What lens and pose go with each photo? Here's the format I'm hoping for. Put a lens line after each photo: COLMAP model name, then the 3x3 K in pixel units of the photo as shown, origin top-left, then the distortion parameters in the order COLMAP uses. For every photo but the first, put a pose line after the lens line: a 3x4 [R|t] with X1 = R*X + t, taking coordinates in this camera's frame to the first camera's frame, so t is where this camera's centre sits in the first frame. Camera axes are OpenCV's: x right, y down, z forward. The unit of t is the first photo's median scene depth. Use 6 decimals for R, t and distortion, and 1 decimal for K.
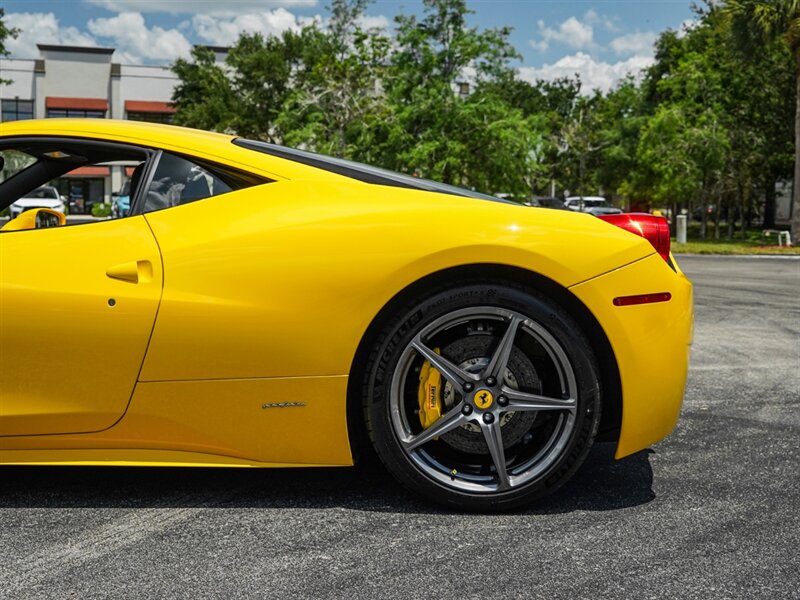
lens RADIAL K [[1106.8, 0, 410.7], [0, 1106.8, 299.1], [0, 0, 1]] dist [0.010052, 0.010291]
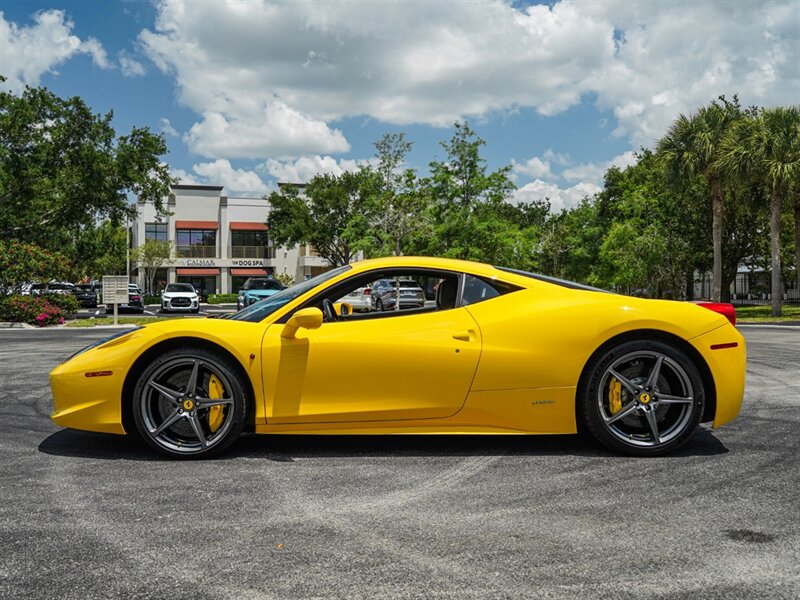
lens RADIAL K [[803.5, 0, 400.0], [0, 803.5, 300.0], [0, 0, 1]] dist [-0.011511, 0.011115]
pose [[0.999549, -0.014848, -0.026119, -0.027674], [0.012866, 0.997139, -0.074481, 0.001454], [0.027151, 0.074112, 0.996880, -0.037510]]
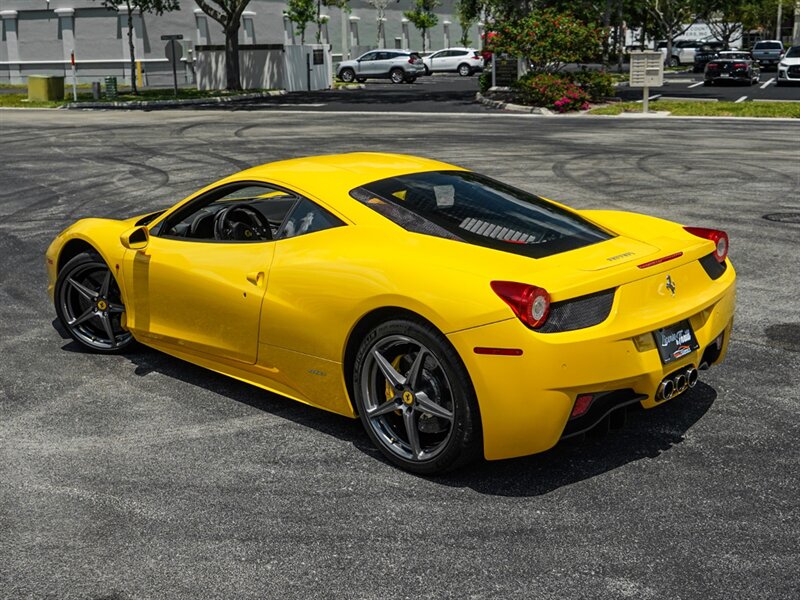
lens RADIAL K [[995.8, 0, 369.7], [0, 995.8, 250.9], [0, 0, 1]] dist [-0.005295, 0.052308]
pose [[0.703497, 0.123571, -0.699873, 0.081962], [-0.037806, 0.989881, 0.136775, -0.024665], [0.709692, -0.069761, 0.701049, 0.004496]]
